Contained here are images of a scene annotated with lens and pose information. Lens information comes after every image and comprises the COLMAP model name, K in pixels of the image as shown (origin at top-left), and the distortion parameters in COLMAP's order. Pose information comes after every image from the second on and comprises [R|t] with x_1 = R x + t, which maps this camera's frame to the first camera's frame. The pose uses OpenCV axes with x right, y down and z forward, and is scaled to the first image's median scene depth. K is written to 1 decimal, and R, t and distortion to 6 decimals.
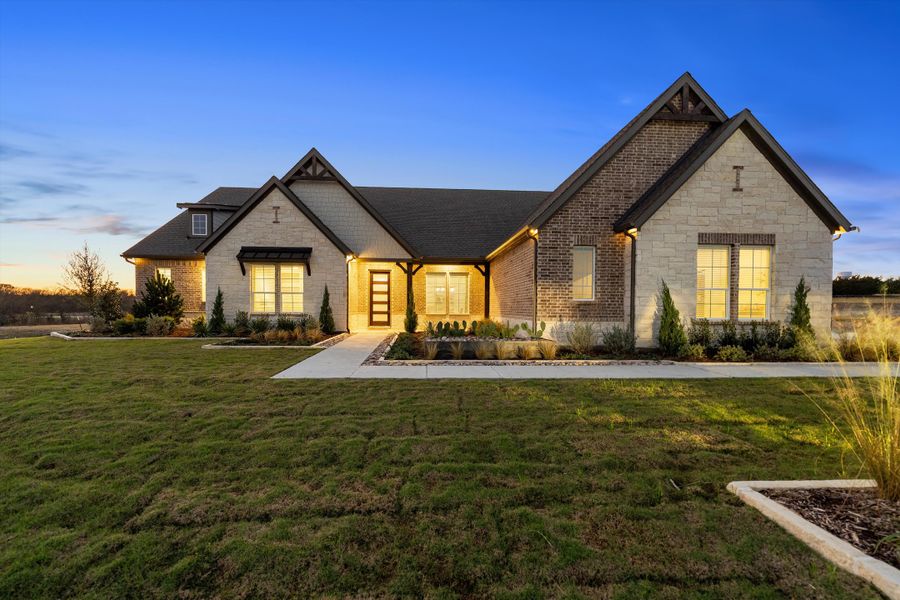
lens RADIAL K [[387.3, 0, 443.6], [0, 387.3, 317.9], [0, 0, 1]] dist [-0.000278, -0.000715]
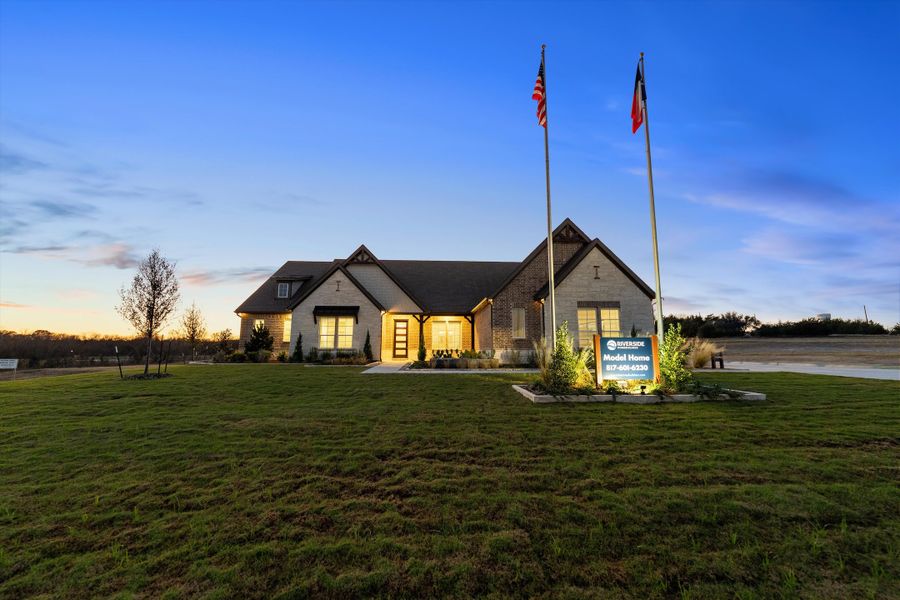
lens RADIAL K [[366.0, 0, 452.1], [0, 366.0, 300.4], [0, 0, 1]] dist [-0.000767, -0.000159]
pose [[0.999978, -0.006083, 0.002715, 0.048013], [0.006440, 0.987050, -0.160281, 0.052692], [-0.001705, 0.160295, 0.987068, -0.703011]]
